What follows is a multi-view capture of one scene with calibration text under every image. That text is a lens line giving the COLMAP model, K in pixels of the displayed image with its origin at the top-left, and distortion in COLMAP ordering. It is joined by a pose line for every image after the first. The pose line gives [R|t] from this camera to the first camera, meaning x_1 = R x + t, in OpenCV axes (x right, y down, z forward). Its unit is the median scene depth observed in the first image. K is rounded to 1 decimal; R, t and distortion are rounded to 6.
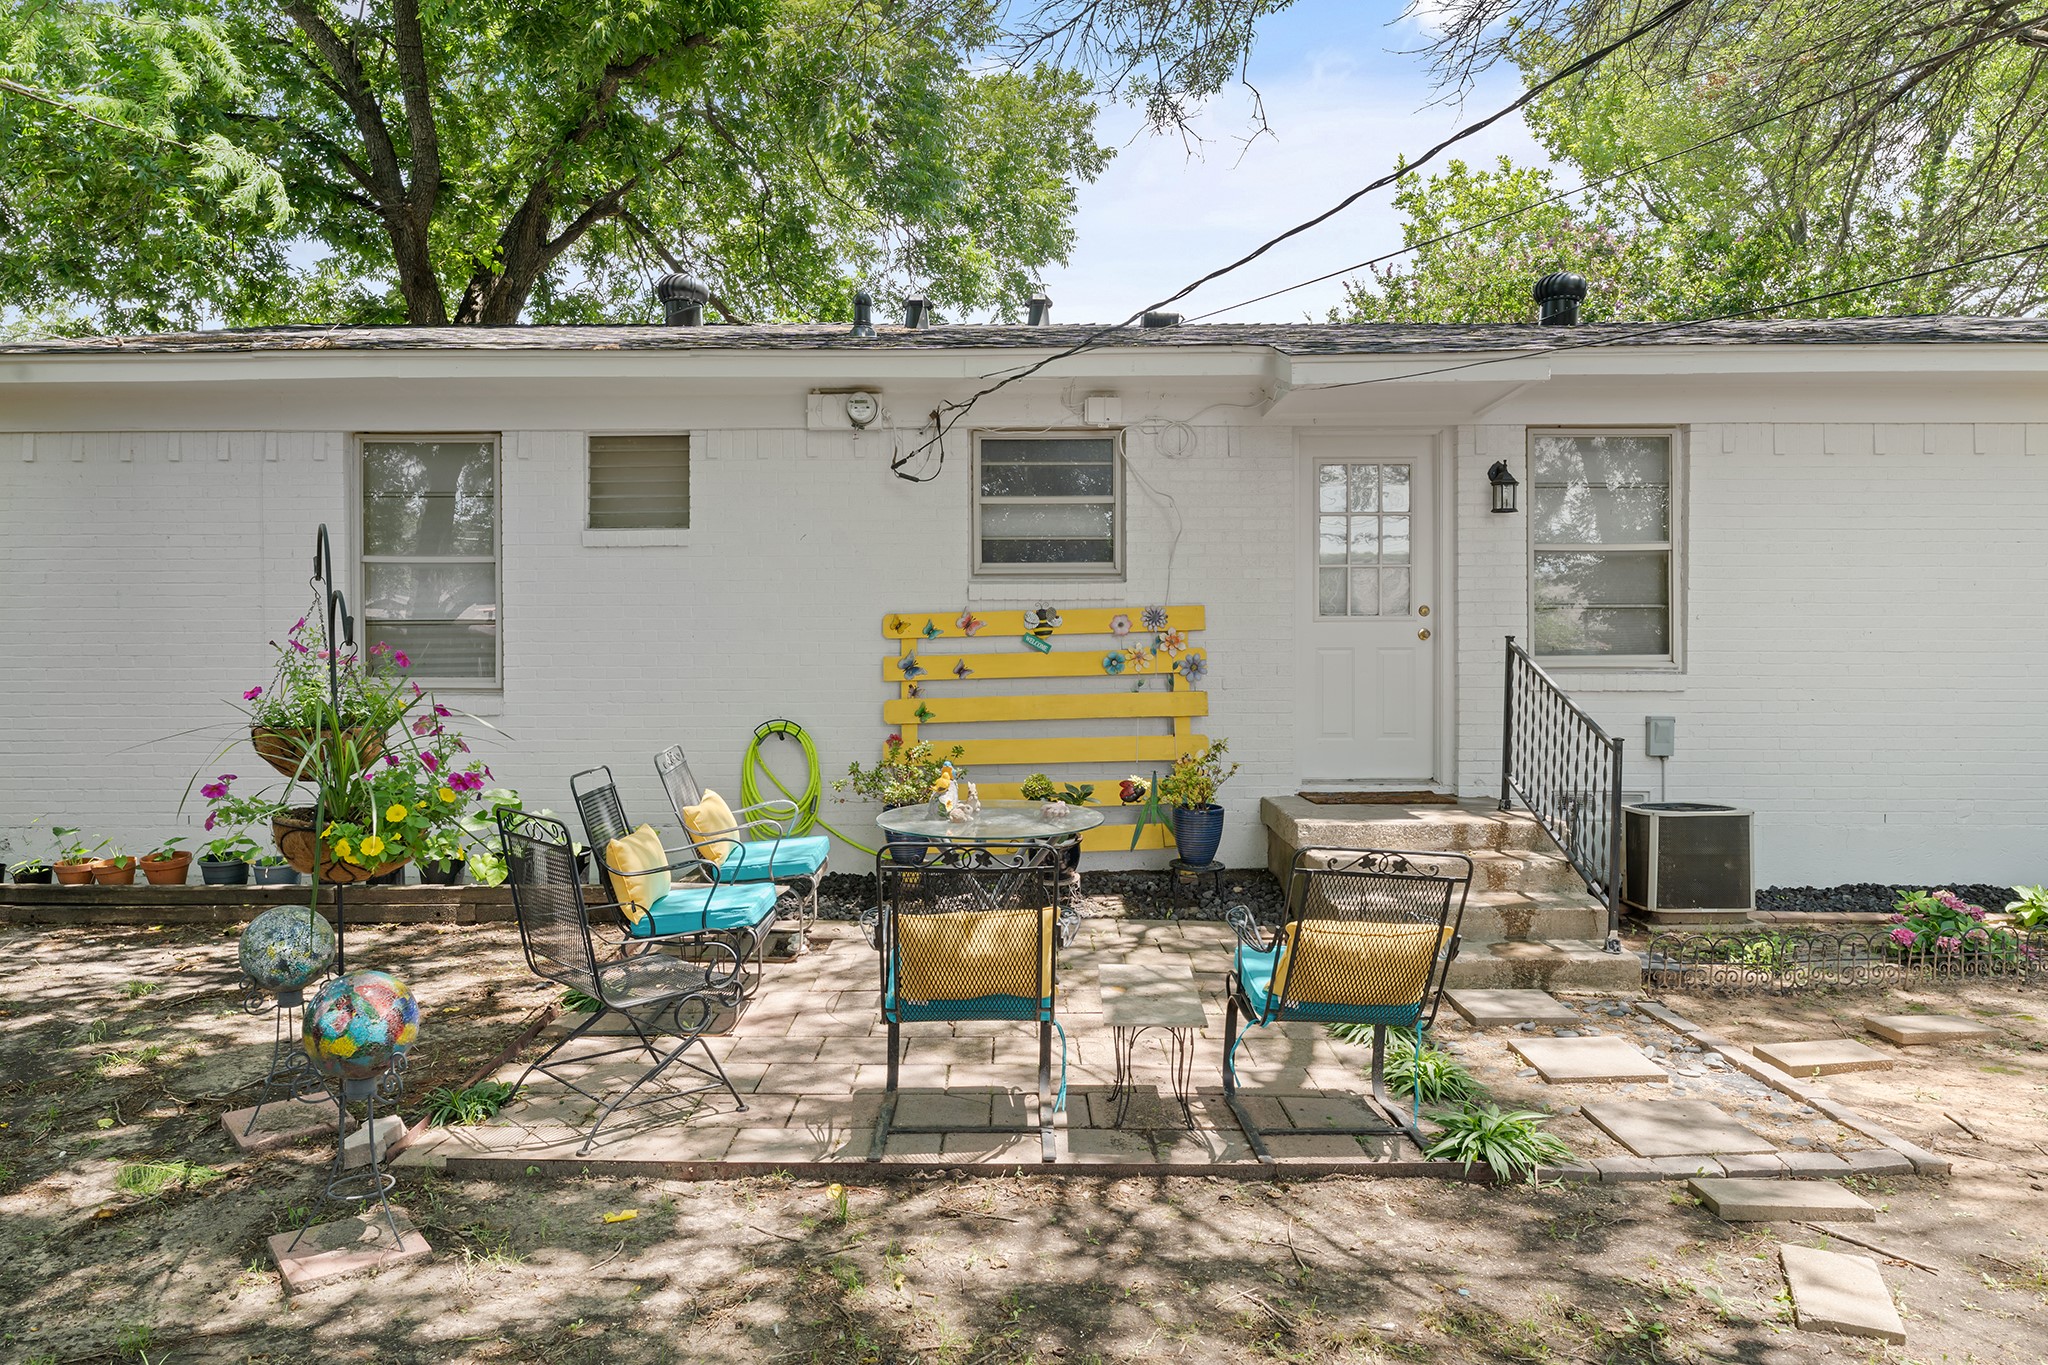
lens RADIAL K [[1375.8, 0, 1024.0], [0, 1375.8, 682.5], [0, 0, 1]] dist [-0.000242, 0.001424]
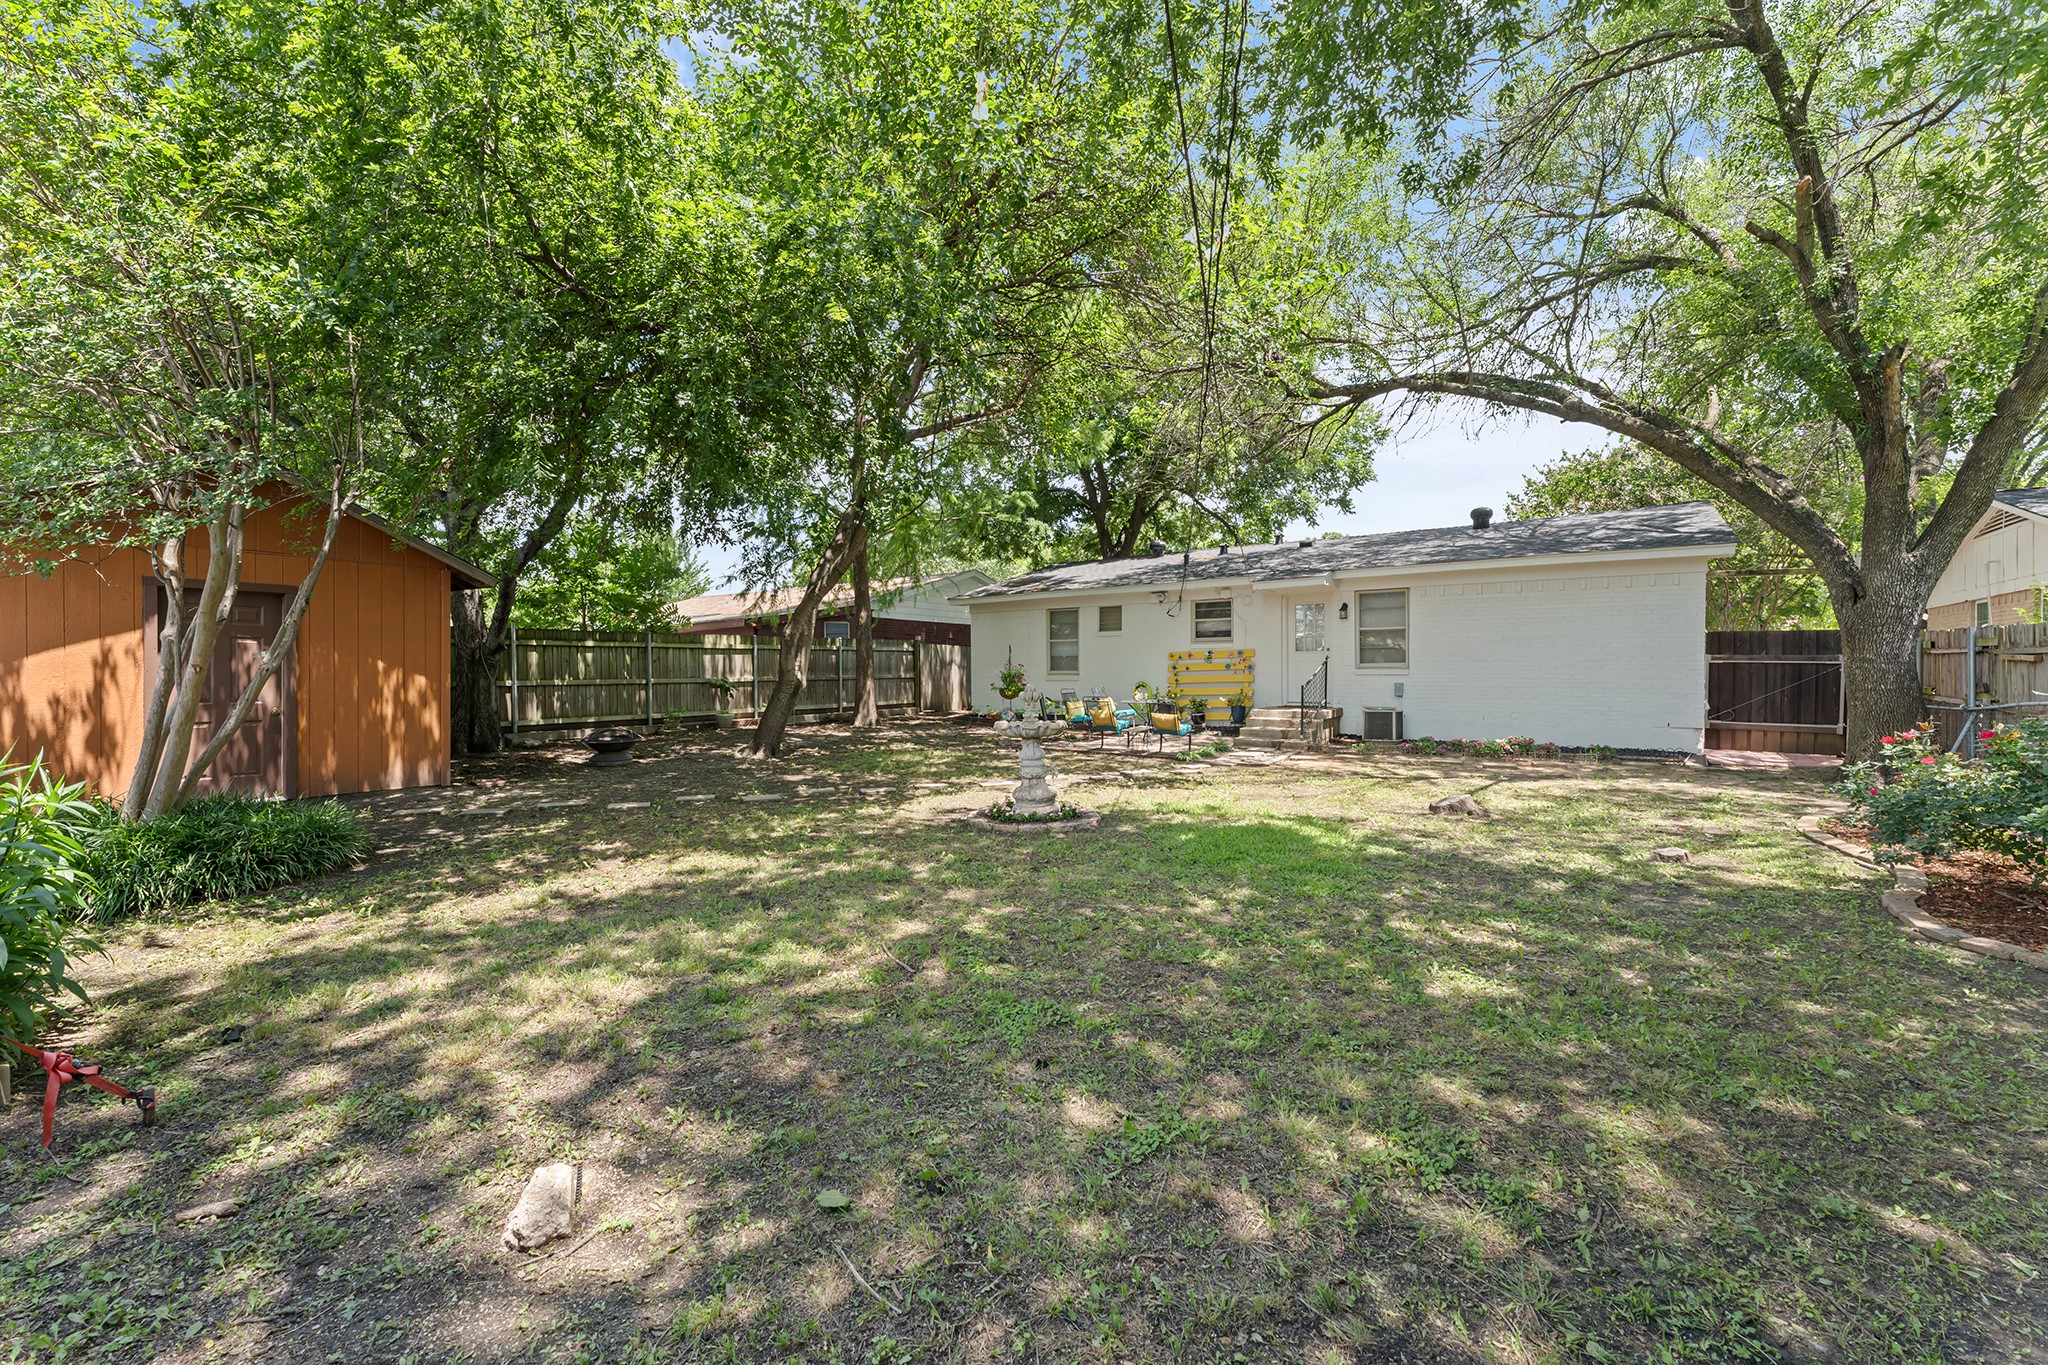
lens RADIAL K [[809.9, 0, 1018.5], [0, 809.9, 685.0], [0, 0, 1]] dist [-0.002253, -0.000358]
pose [[0.810702, 0.011451, -0.585346, 0.838654], [-0.003918, 0.999892, 0.014135, 0.006686], [0.585445, -0.009166, 0.810660, -0.980960]]
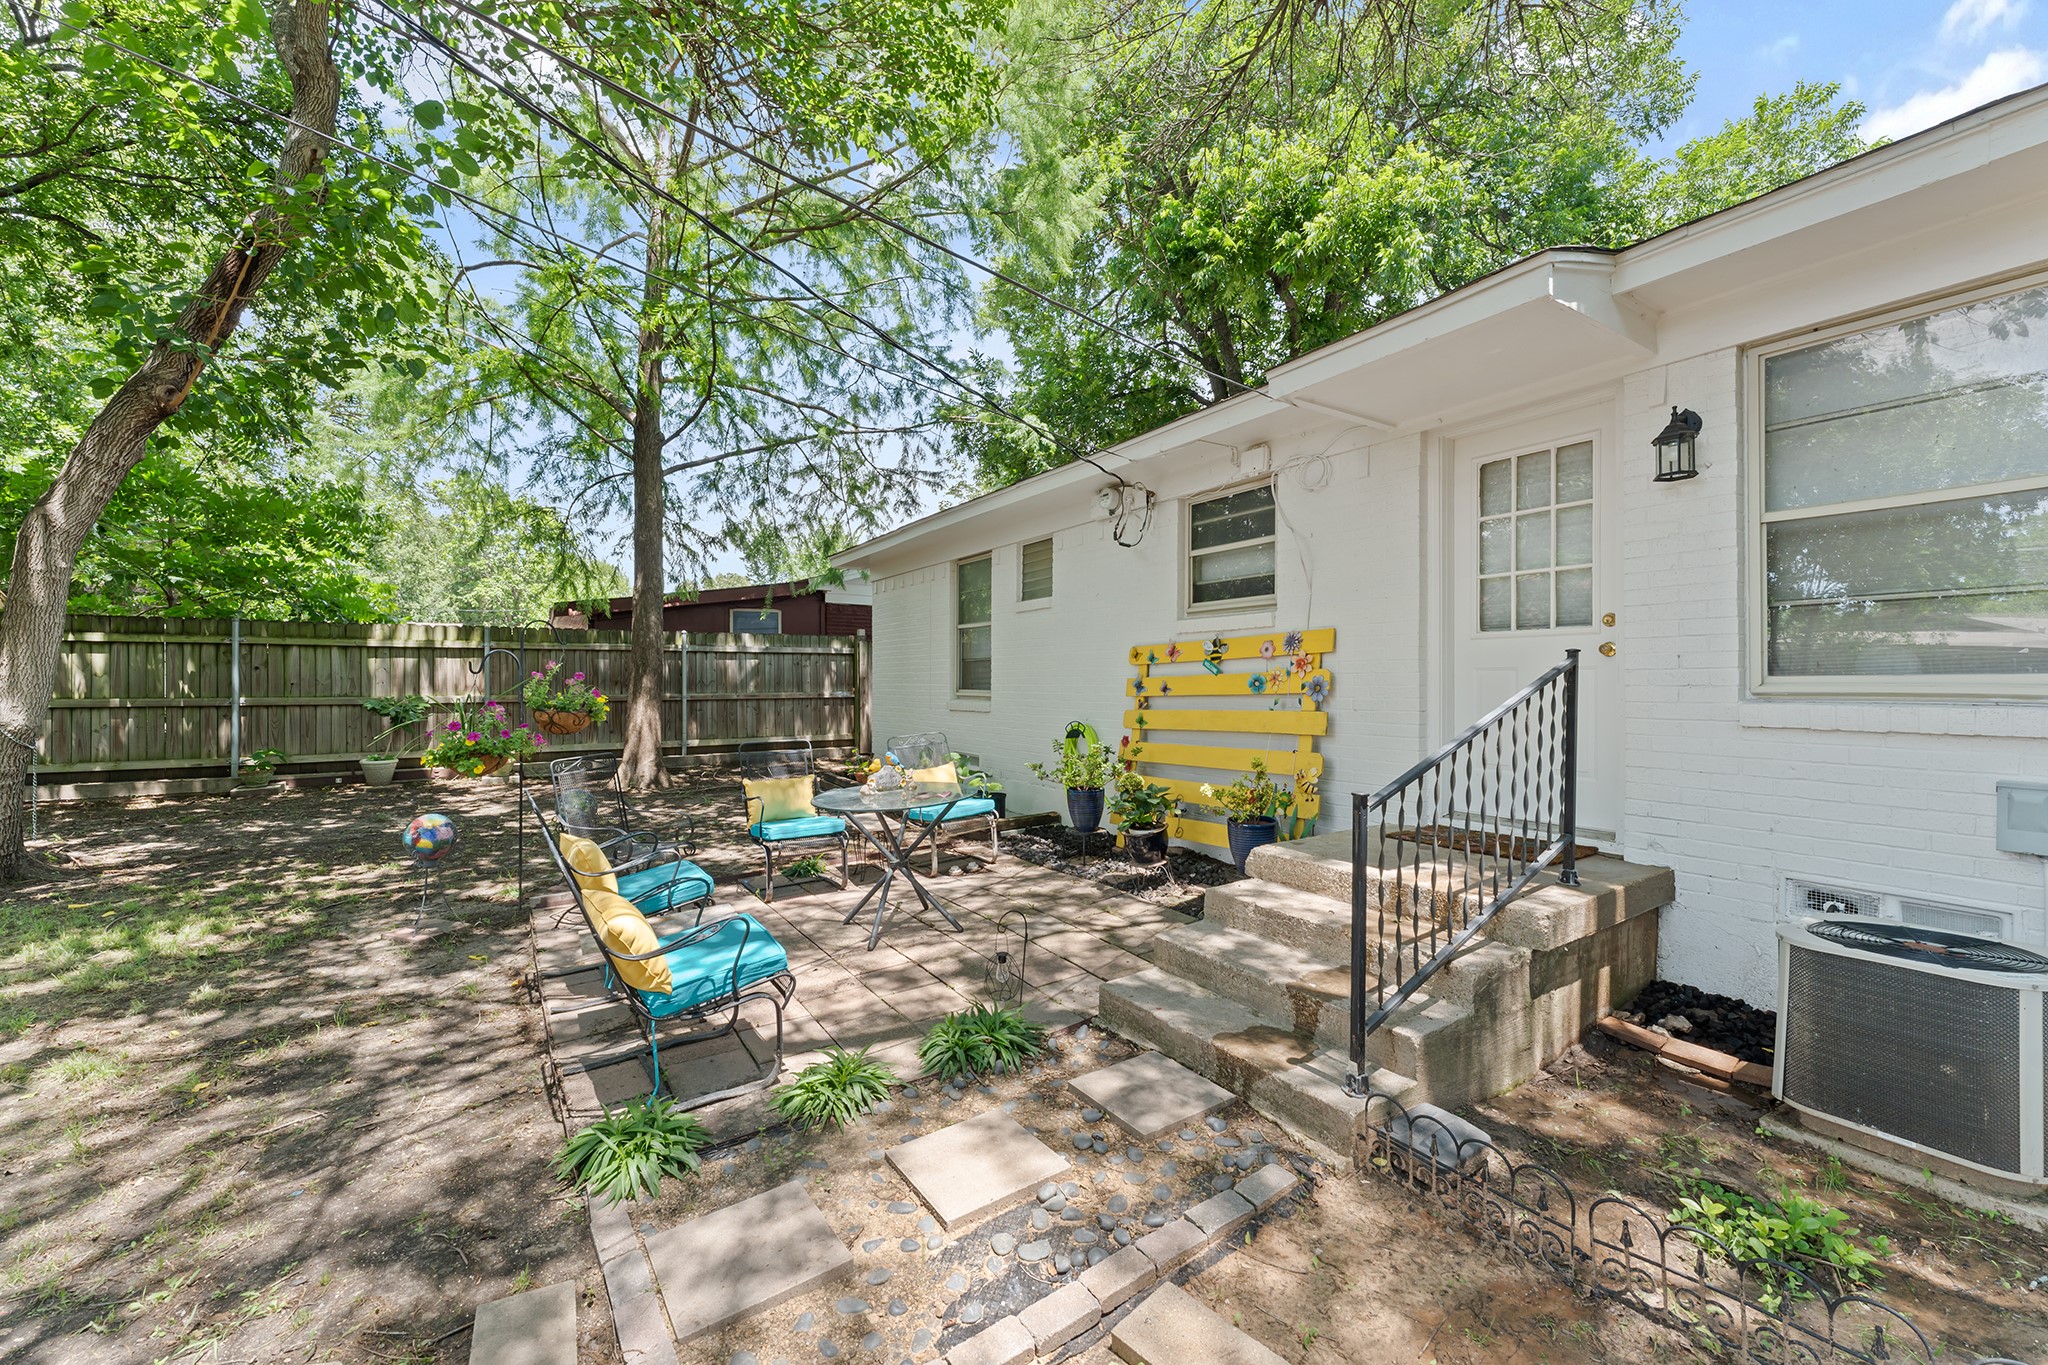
lens RADIAL K [[809.9, 0, 1018.5], [0, 809.9, 685.0], [0, 0, 1]] dist [-0.002253, -0.000358]
pose [[0.534841, 0.007821, -0.844916, 0.521061], [-0.012331, 0.999923, 0.001450, -0.011679], [0.844863, 0.009643, 0.534896, 0.477959]]
